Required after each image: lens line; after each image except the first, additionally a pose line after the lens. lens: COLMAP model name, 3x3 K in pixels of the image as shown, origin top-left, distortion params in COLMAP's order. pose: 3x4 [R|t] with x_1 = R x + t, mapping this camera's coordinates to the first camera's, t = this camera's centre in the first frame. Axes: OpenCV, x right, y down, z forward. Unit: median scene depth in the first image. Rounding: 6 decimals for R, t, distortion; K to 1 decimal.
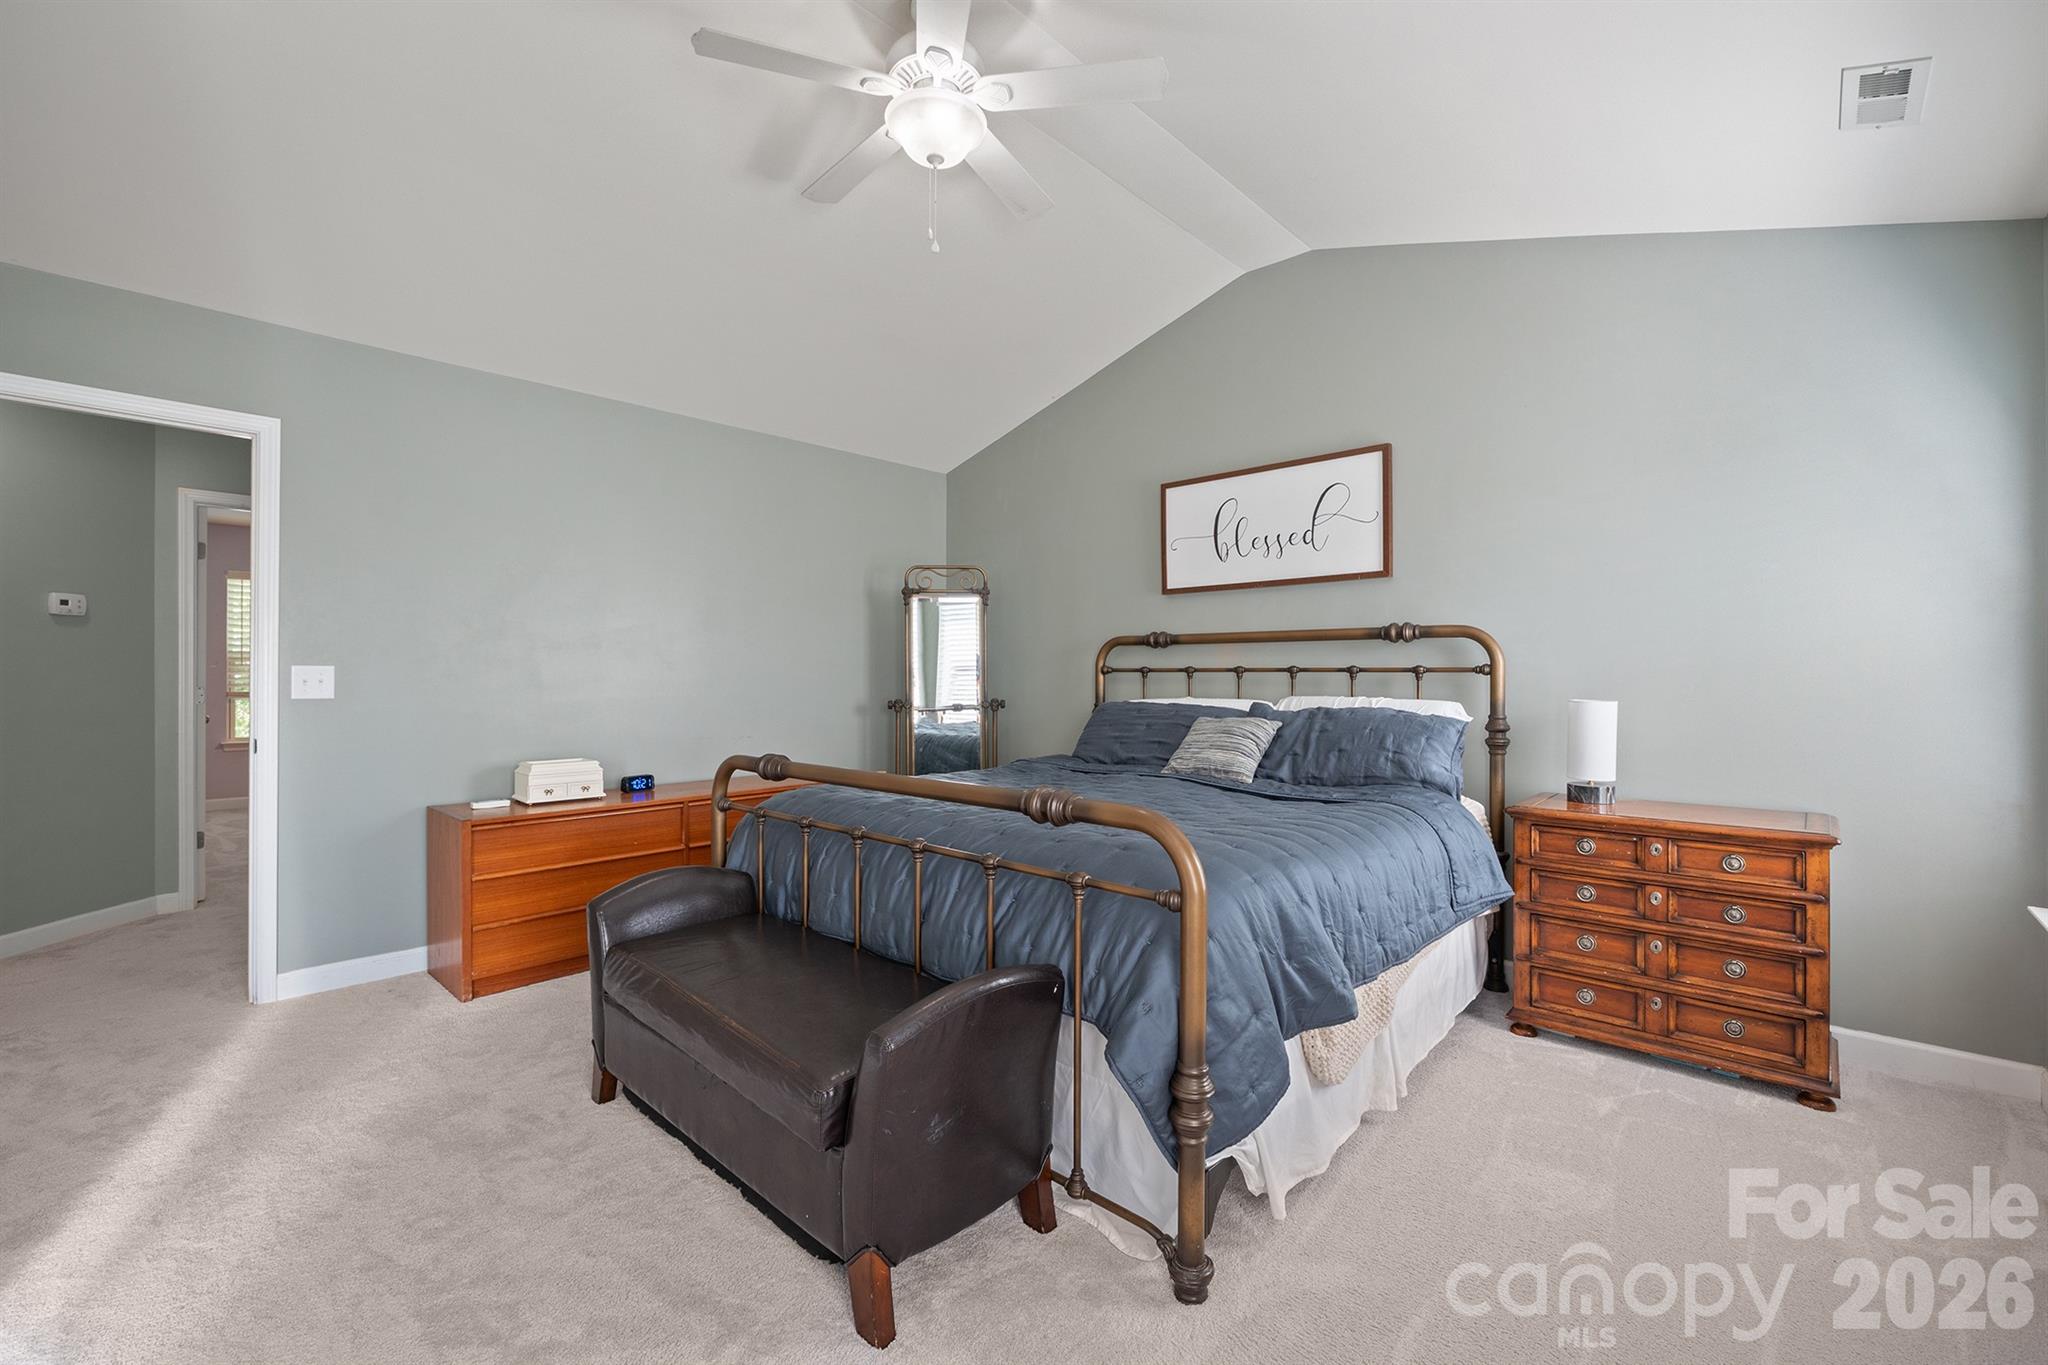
lens RADIAL K [[858.6, 0, 1029.7], [0, 858.6, 670.3], [0, 0, 1]] dist [-0.005728, -0.000618]
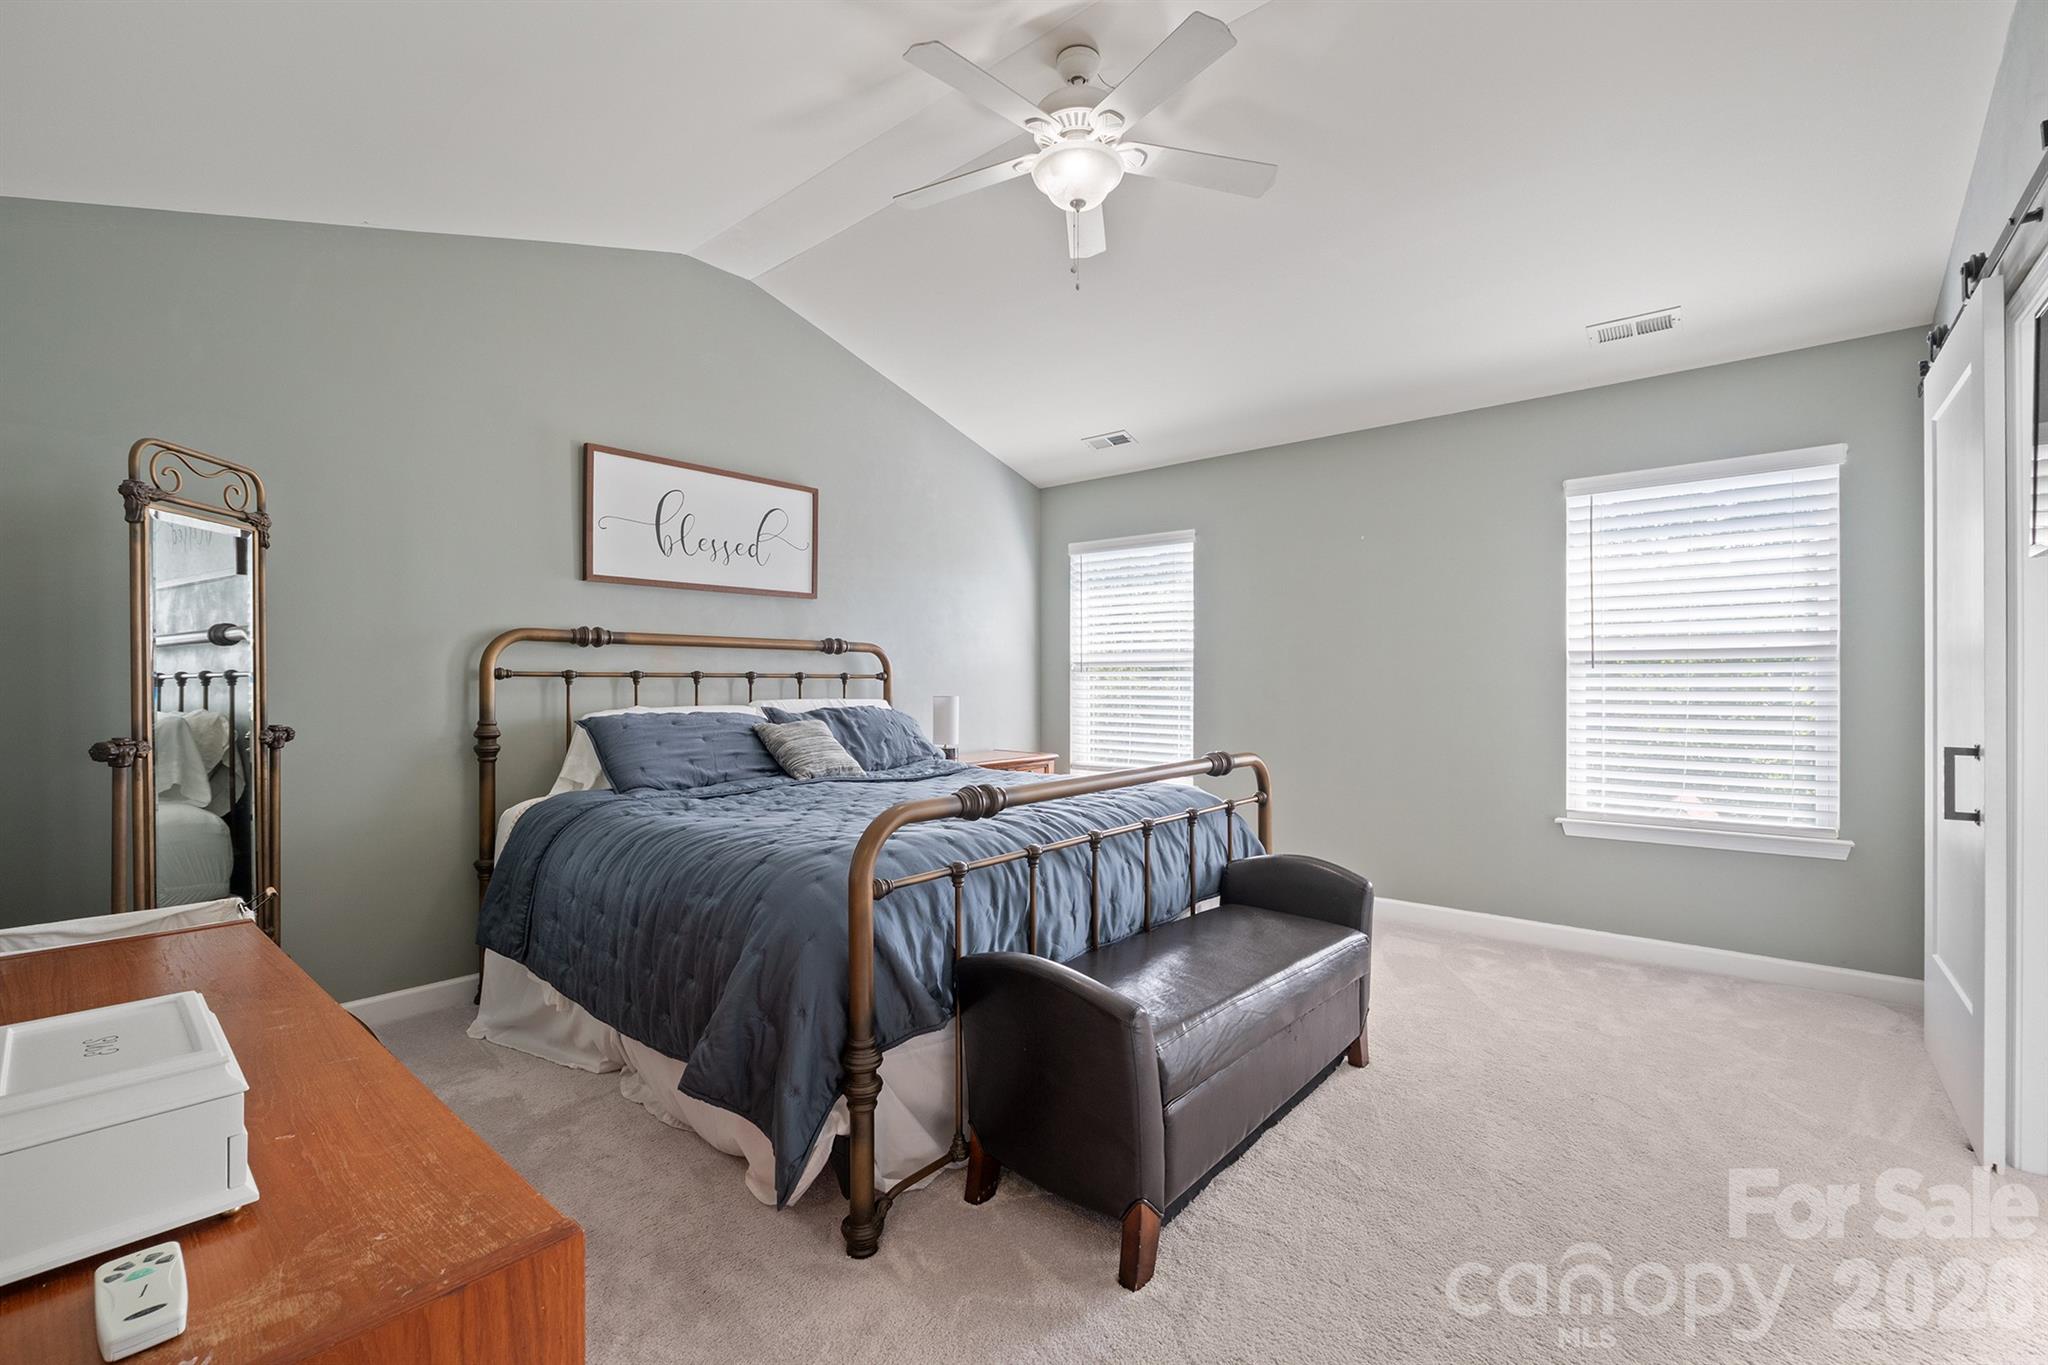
lens RADIAL K [[858.6, 0, 1029.7], [0, 858.6, 670.3], [0, 0, 1]] dist [-0.005728, -0.000618]
pose [[-0.041061, 0.011197, 0.999094, -0.760806], [-0.004531, 0.999925, -0.011393, 0.004146], [-0.999146, -0.004995, -0.041007, 0.704769]]
